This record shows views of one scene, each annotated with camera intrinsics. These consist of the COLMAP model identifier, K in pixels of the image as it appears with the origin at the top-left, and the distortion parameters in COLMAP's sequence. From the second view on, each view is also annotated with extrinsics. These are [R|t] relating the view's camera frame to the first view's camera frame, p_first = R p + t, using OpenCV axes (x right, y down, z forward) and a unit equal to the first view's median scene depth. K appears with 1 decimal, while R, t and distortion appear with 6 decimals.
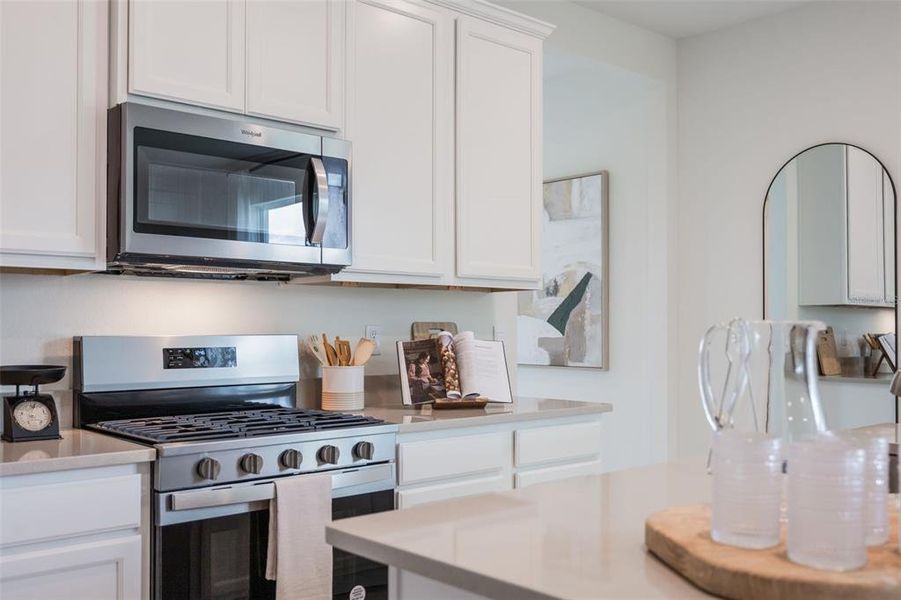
lens RADIAL K [[871.5, 0, 450.3], [0, 871.5, 319.4], [0, 0, 1]] dist [-0.008223, -0.007014]
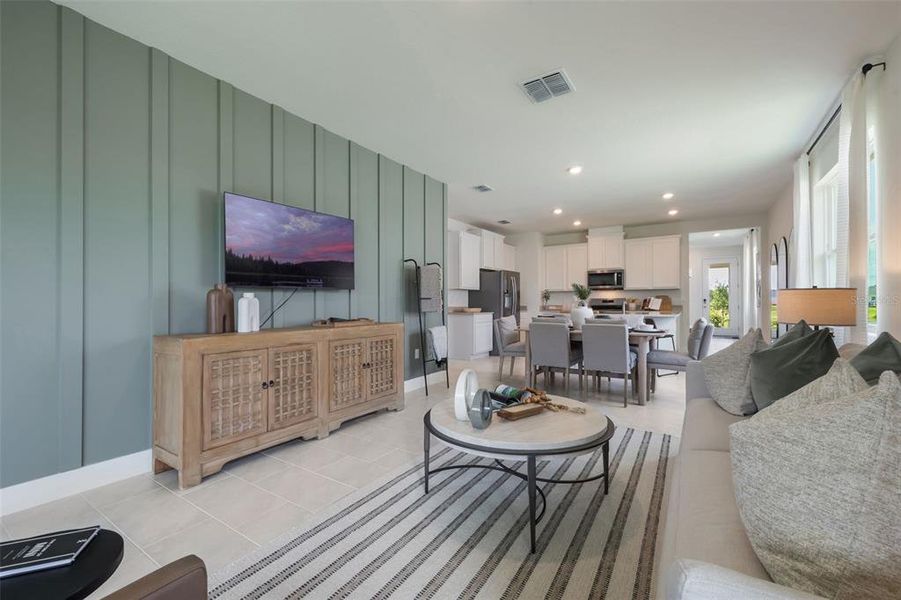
lens RADIAL K [[364.2, 0, 465.0], [0, 364.2, 298.9], [0, 0, 1]] dist [0.014548, -0.000062]
pose [[0.277016, -0.008443, -0.960828, 2.363819], [0.016642, 0.999854, -0.003988, 0.015893], [0.960721, -0.014886, 0.277116, -0.997978]]
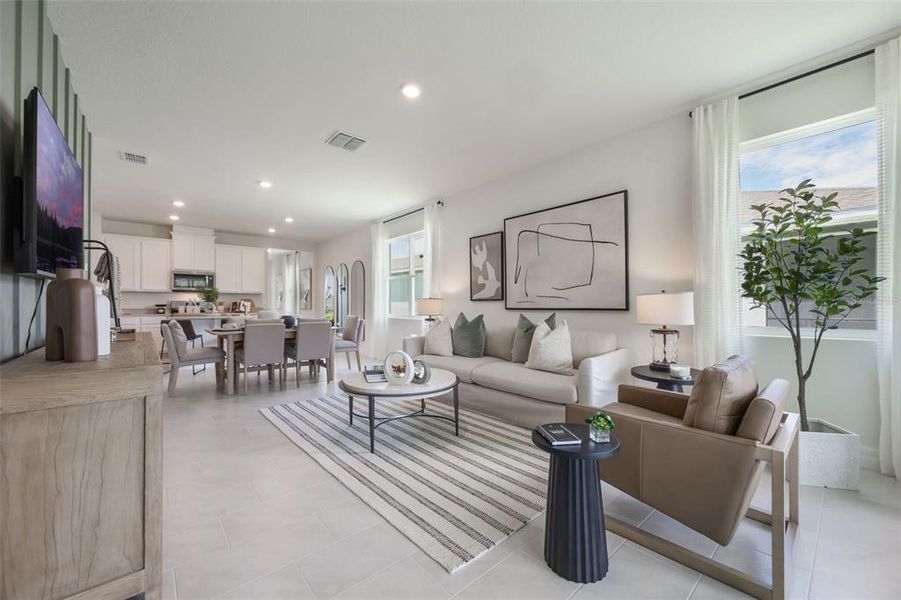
lens RADIAL K [[349.9, 0, 439.9], [0, 349.9, 302.4], [0, 0, 1]] dist [-0.009551, -0.000012]
pose [[0.999617, 0.001010, -0.027663, 1.822088], [-0.000782, 0.999966, 0.008254, 0.006872], [0.027671, -0.008229, 0.999583, -1.774566]]
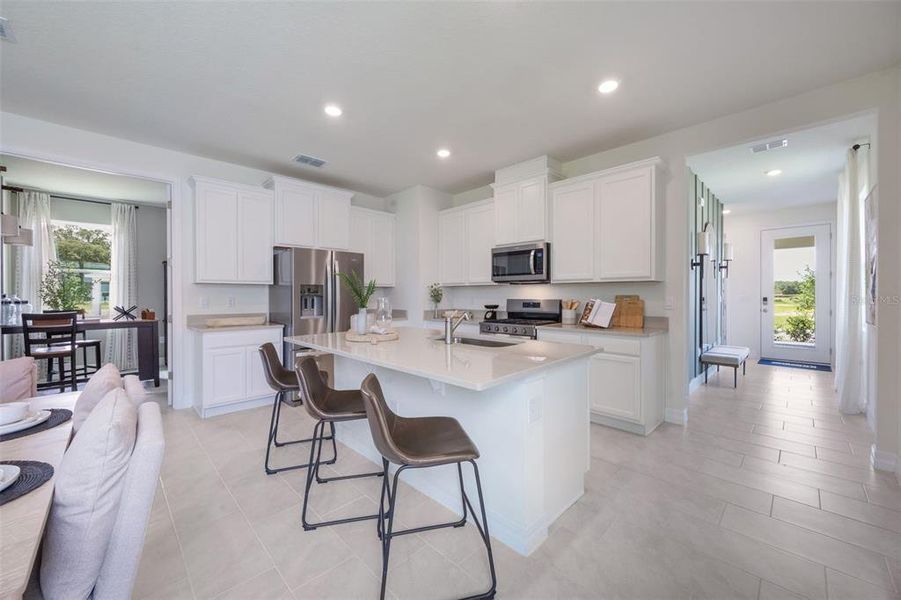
lens RADIAL K [[344.8, 0, 461.2], [0, 344.8, 297.1], [0, 0, 1]] dist [-0.001684, -0.000302]
pose [[0.074183, 0.008283, -0.997210, 1.246343], [0.015322, 0.999838, 0.009445, -0.010471], [0.997127, -0.015980, 0.074045, 0.605959]]
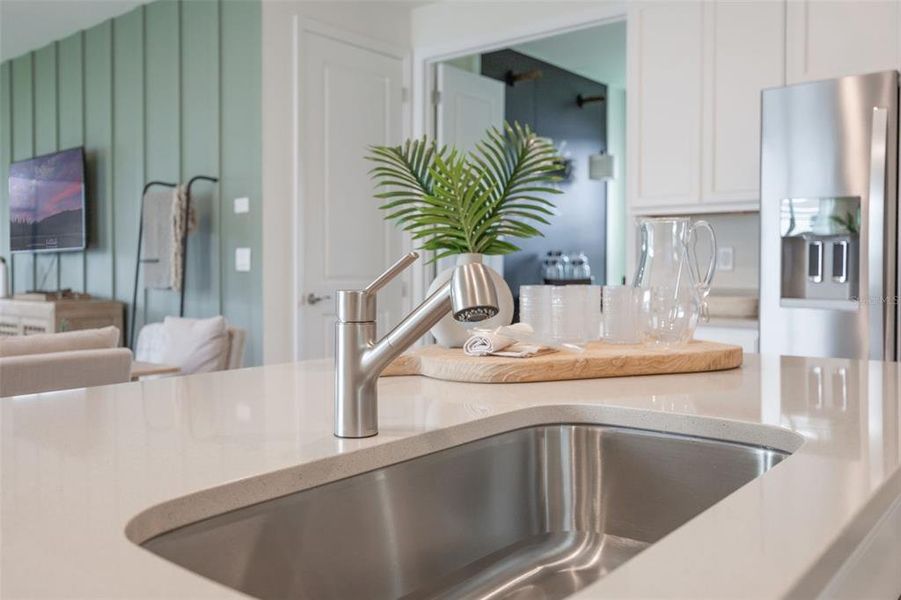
lens RADIAL K [[776.6, 0, 449.8], [0, 776.6, 283.6], [0, 0, 1]] dist [0.003946, 0.004861]
pose [[-0.987038, 0.004590, -0.160422, 0.419703], [0.003421, 0.999966, 0.007562, 0.041401], [0.160451, 0.006915, -0.987020, 0.993294]]
